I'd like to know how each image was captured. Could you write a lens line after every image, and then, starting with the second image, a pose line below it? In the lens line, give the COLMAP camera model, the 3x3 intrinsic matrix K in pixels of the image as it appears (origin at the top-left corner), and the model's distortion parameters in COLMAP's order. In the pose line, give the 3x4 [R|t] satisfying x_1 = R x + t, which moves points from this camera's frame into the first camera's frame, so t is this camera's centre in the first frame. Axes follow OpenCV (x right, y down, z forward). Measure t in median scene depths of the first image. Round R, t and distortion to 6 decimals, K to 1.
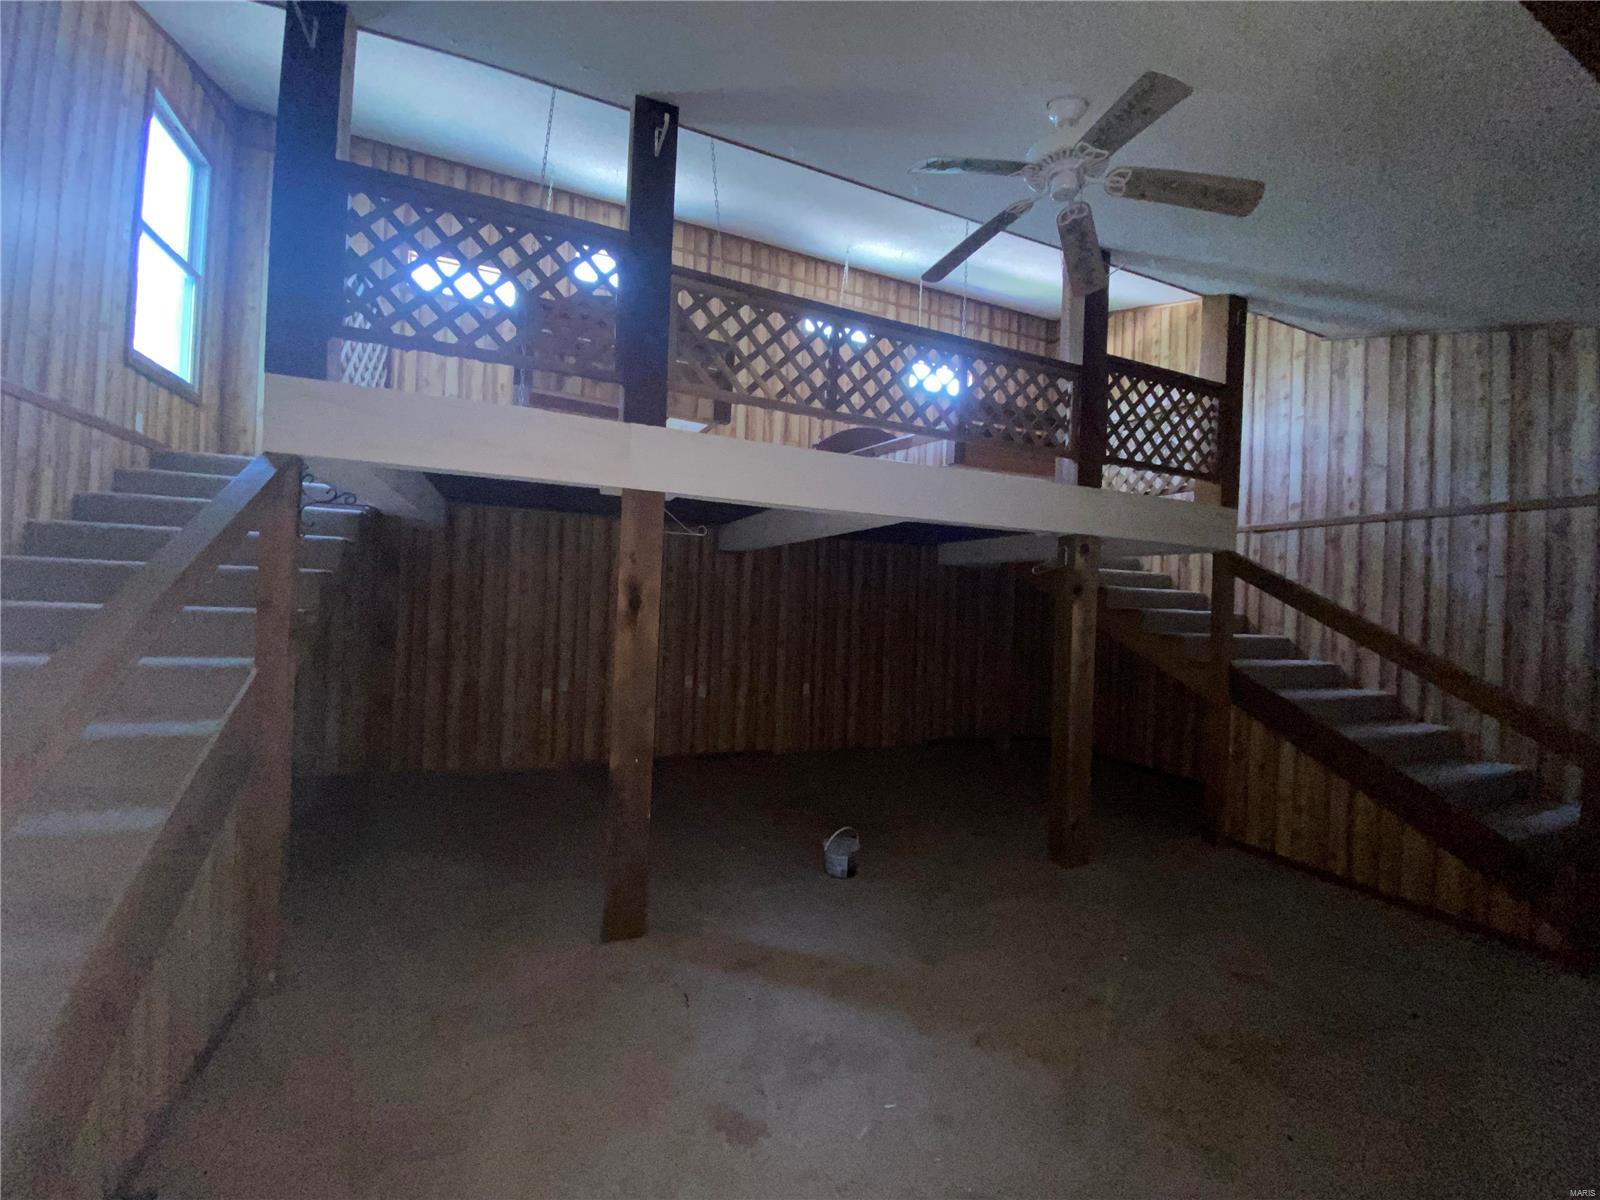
lens RADIAL K [[644.0, 0, 796.7], [0, 644.0, 600.8], [0, 0, 1]] dist [0.008033, -0.014136]
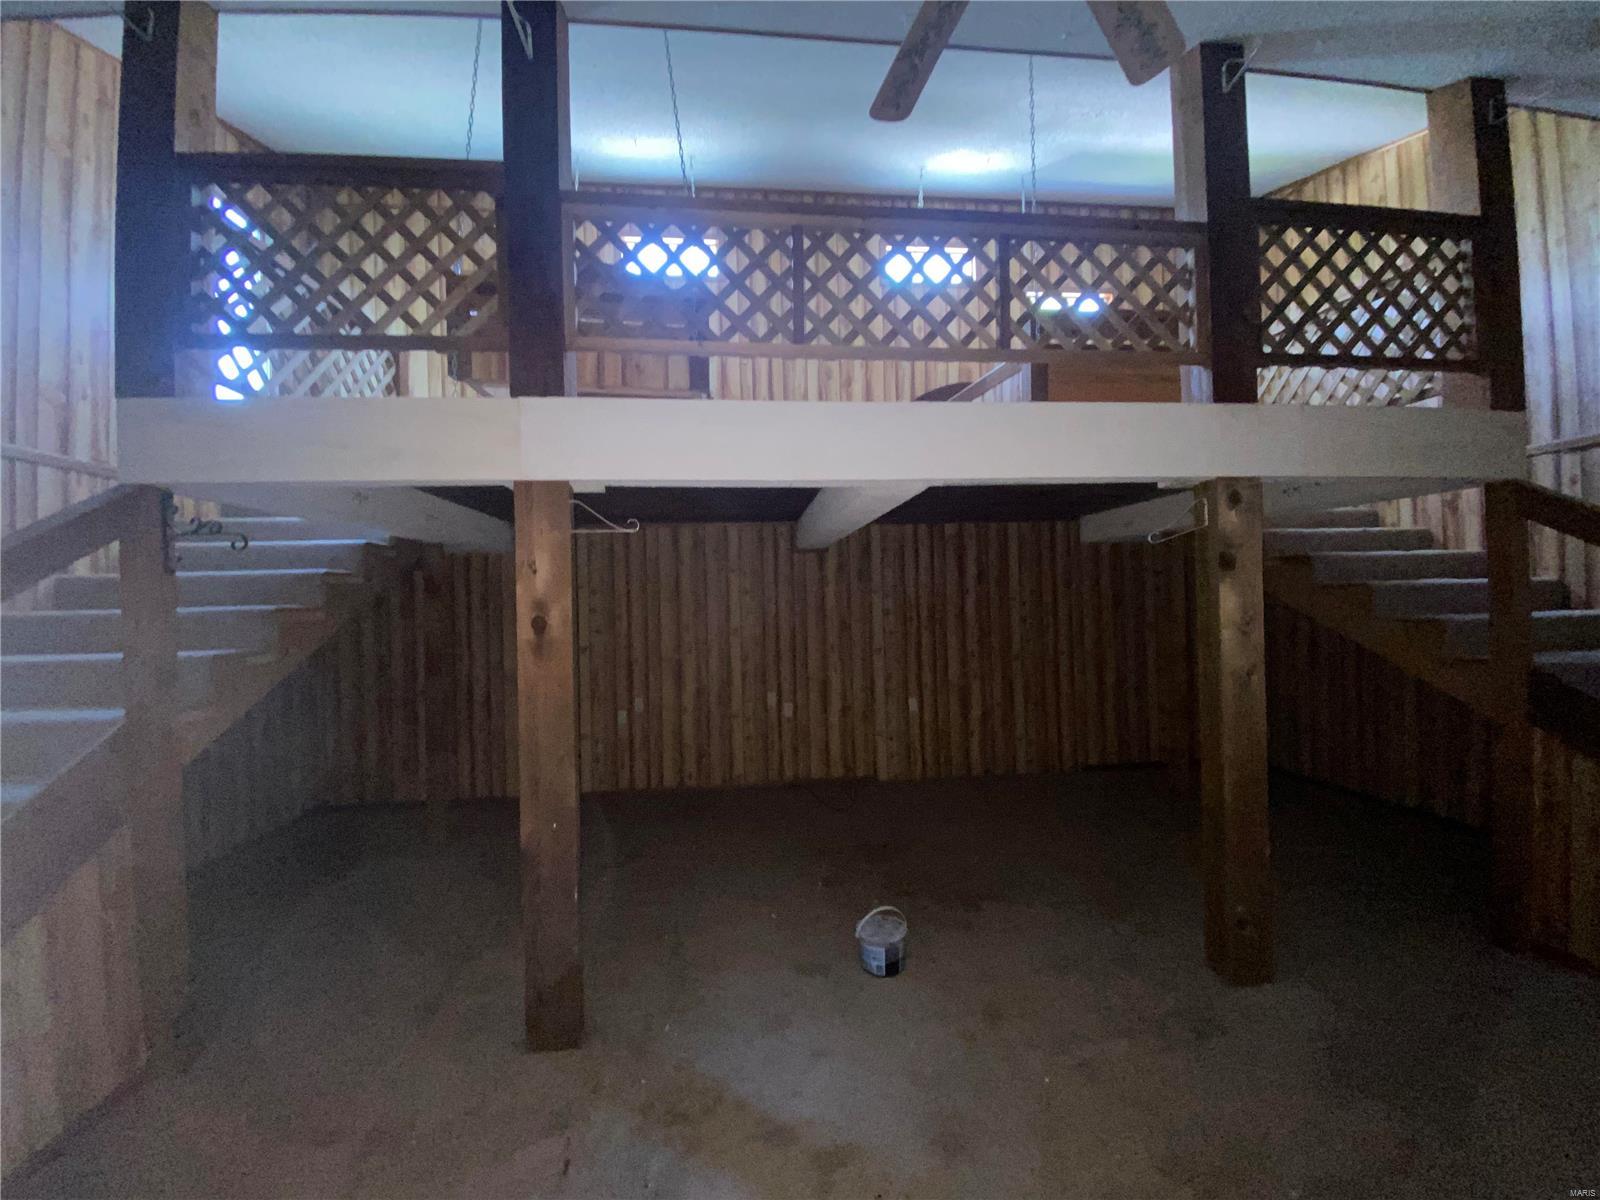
lens RADIAL K [[644.0, 0, 805.1], [0, 644.0, 600.7], [0, 0, 1]] dist [0.008033, -0.014136]
pose [[0.956407, -0.063549, -0.285038, 0.193623], [0.063306, 0.997943, -0.010076, 0.002155], [0.285092, -0.008408, 0.958463, 0.227921]]
